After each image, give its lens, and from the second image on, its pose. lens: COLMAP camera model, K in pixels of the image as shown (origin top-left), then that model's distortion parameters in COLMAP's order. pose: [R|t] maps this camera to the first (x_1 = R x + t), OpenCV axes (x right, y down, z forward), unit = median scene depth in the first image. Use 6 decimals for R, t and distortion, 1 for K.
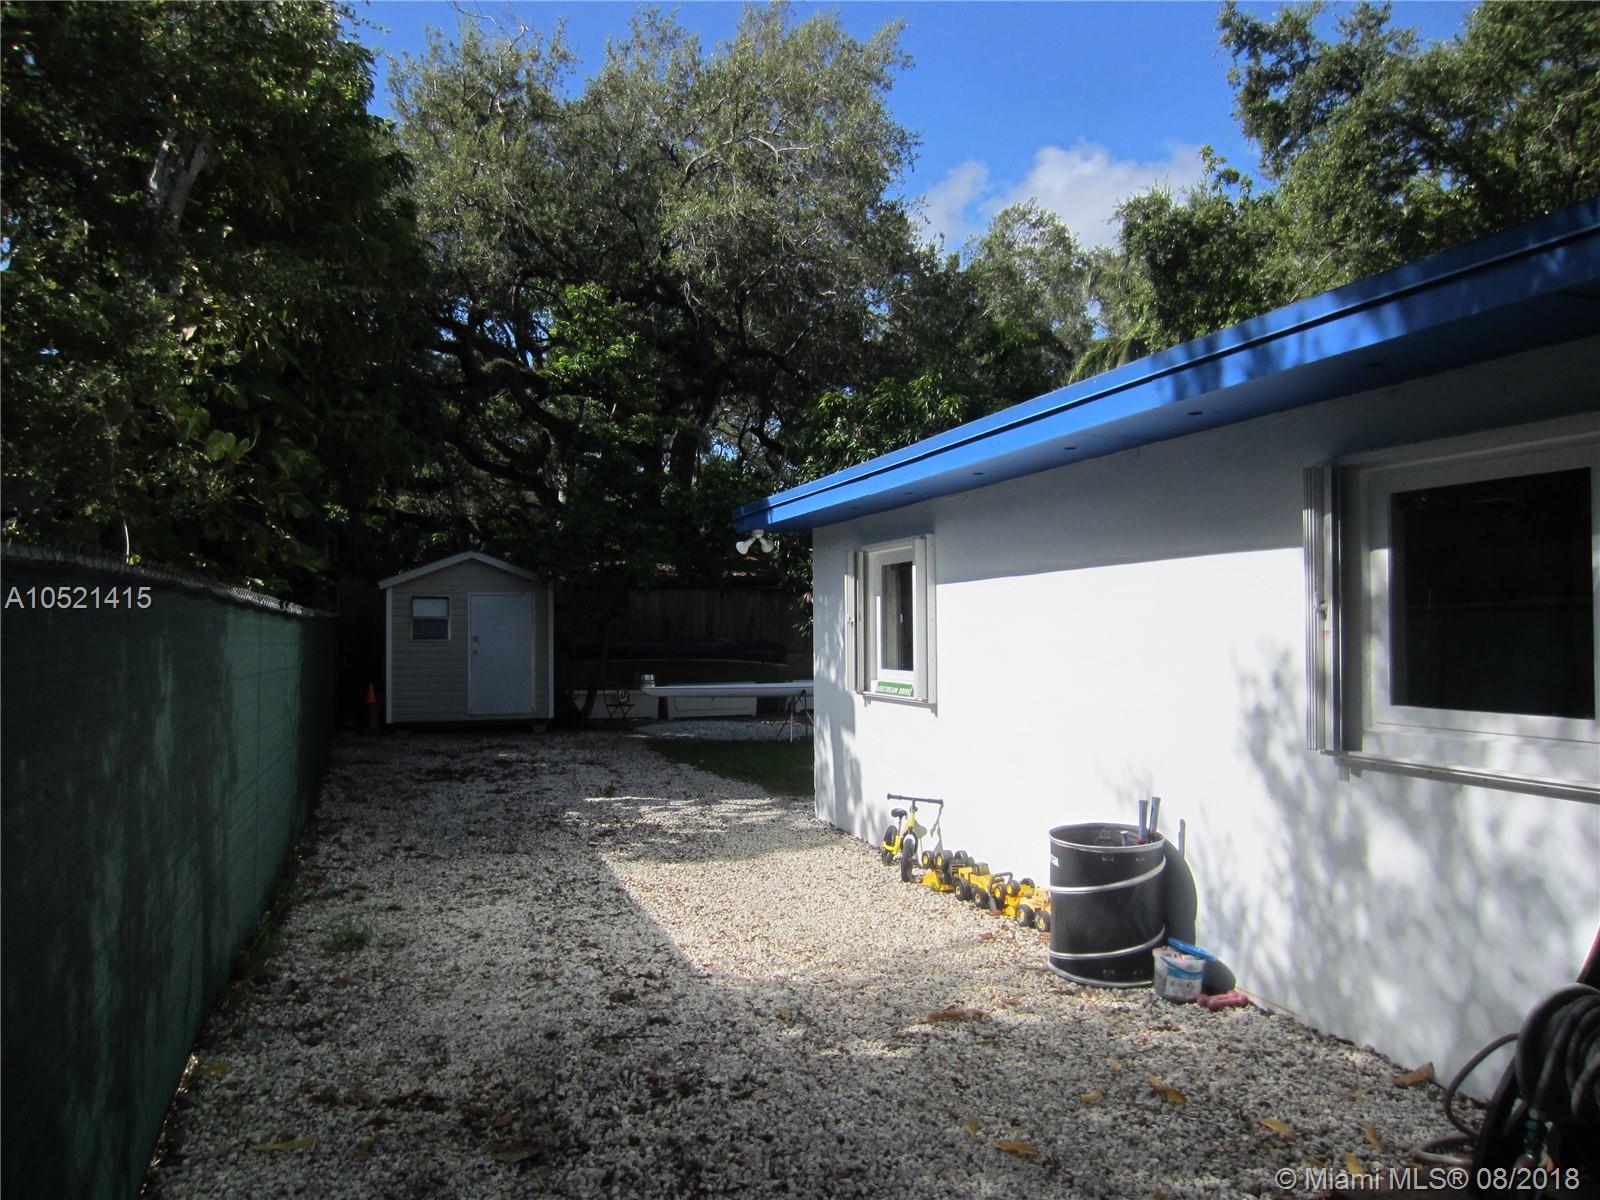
lens RADIAL K [[1128.0, 0, 805.5], [0, 1128.0, 595.8], [0, 0, 1]] dist [-0.038880, 0.016639]
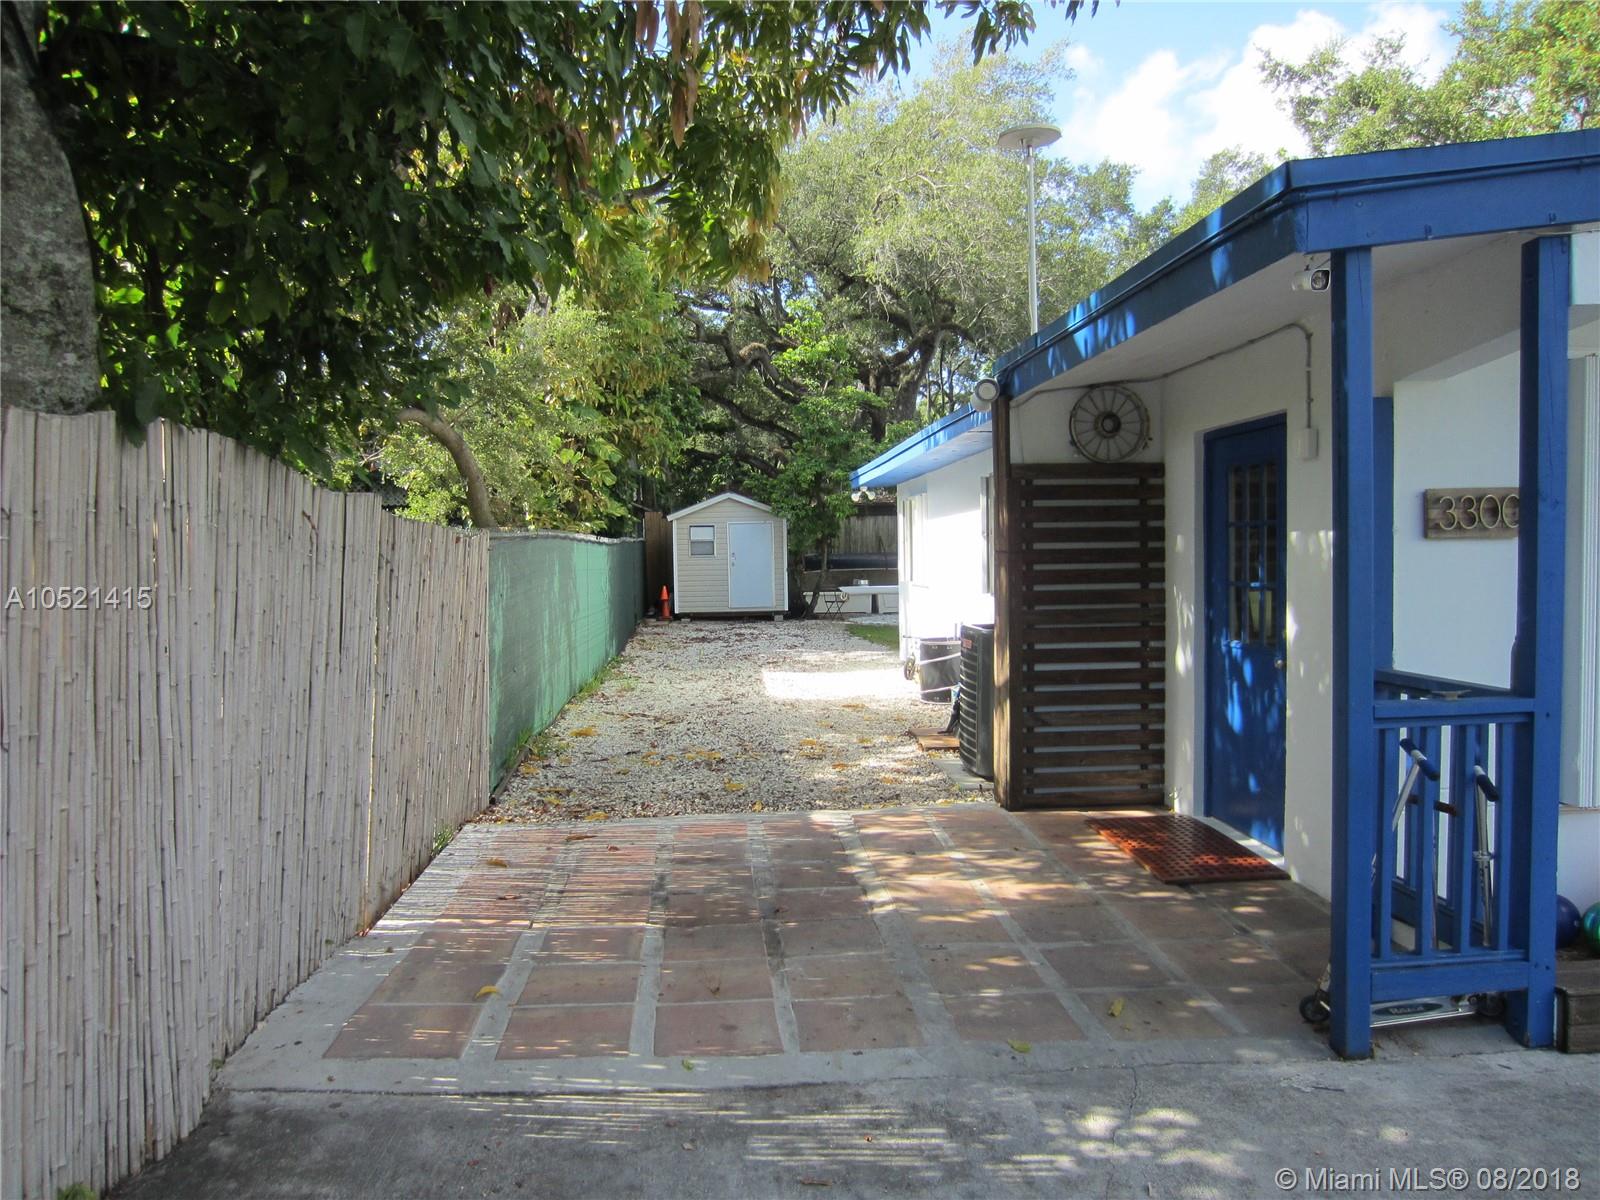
lens RADIAL K [[1128.0, 0, 794.0], [0, 1128.0, 596.6], [0, 0, 1]] dist [-0.038880, 0.016639]
pose [[0.959986, -0.001044, -0.280044, 0.190593], [0.021938, 0.997200, 0.071486, -0.010128], [0.279186, -0.074769, 0.957322, -0.370020]]
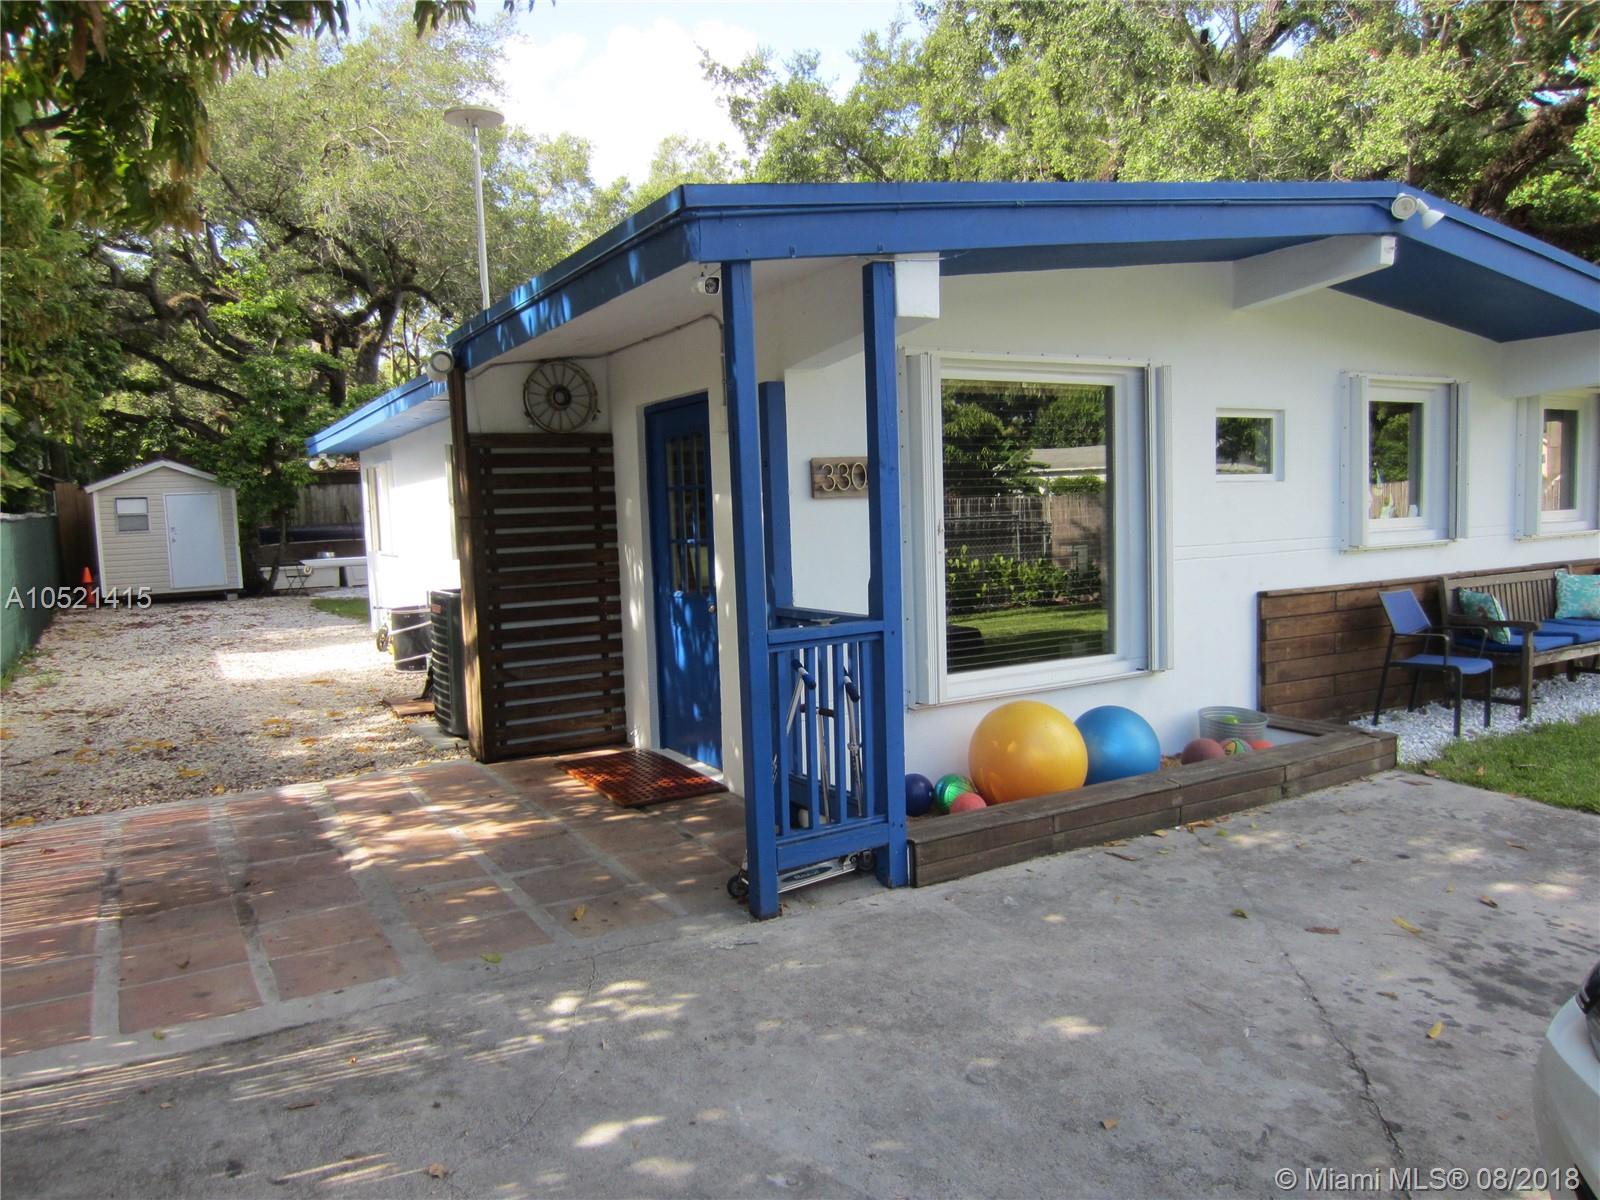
lens RADIAL K [[1128.0, 0, 802.2], [0, 1128.0, 602.0], [0, 0, 1]] dist [-0.038880, 0.016639]
pose [[0.983935, -0.046925, 0.172252, 0.200102], [0.026813, 0.992736, 0.117284, -0.010327], [-0.176505, -0.110782, 0.978046, -0.400221]]
